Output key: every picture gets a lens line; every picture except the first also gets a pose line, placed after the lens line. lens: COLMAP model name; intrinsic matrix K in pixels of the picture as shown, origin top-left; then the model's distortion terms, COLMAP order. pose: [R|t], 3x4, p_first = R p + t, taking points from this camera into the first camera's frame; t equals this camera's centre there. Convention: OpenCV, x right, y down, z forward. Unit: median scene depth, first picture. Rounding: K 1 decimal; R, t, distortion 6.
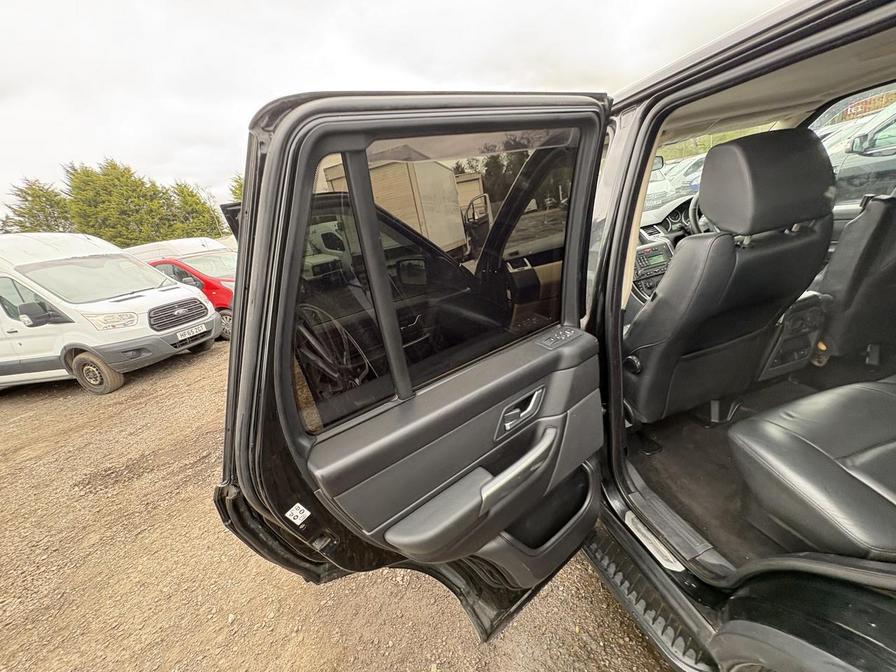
lens RADIAL K [[355.9, 0, 448.0], [0, 355.9, 339.1], [0, 0, 1]] dist [0.001250, -0.000804]
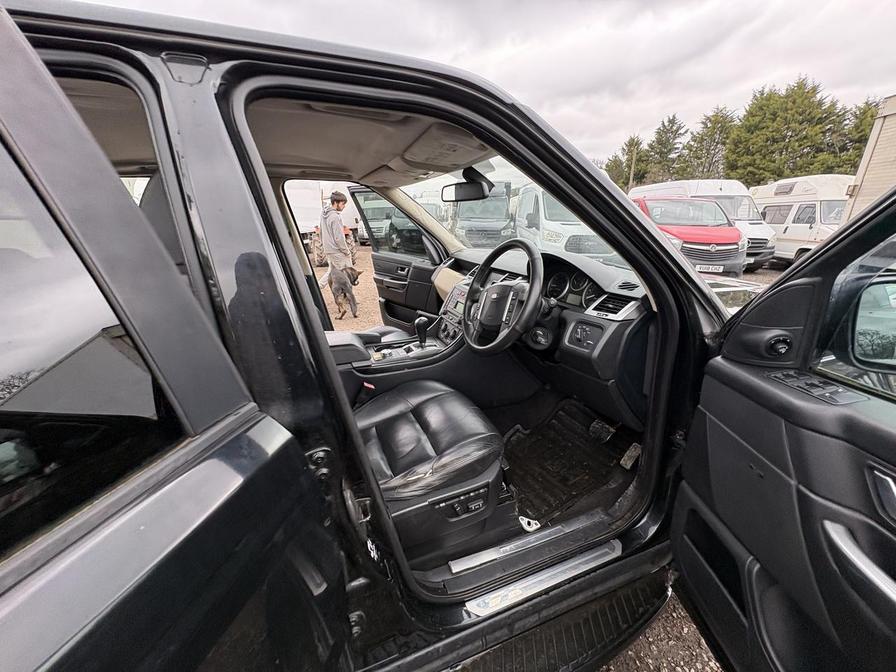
lens RADIAL K [[354.1, 0, 444.1], [0, 354.1, 333.6], [0, 0, 1]] dist [0.000237, -0.001184]
pose [[0.129910, 0.488734, -0.862706, 1.287979], [-0.337548, 0.839908, 0.424990, -0.495216], [0.932301, 0.235994, 0.274083, 0.730331]]
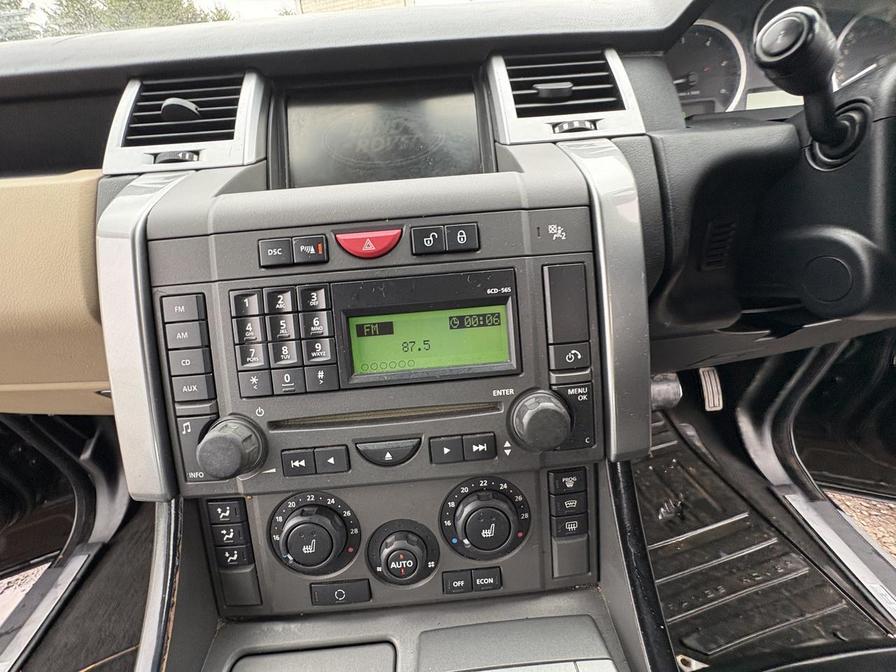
lens RADIAL K [[355.9, 0, 449.3], [0, 355.9, 339.5], [0, 0, 1]] dist [0.001250, -0.000804]
pose [[0.974918, 0.212719, -0.065468, 0.570410], [-0.188558, 0.945685, 0.264812, -0.233569], [0.118242, -0.245825, 0.962075, 0.880722]]
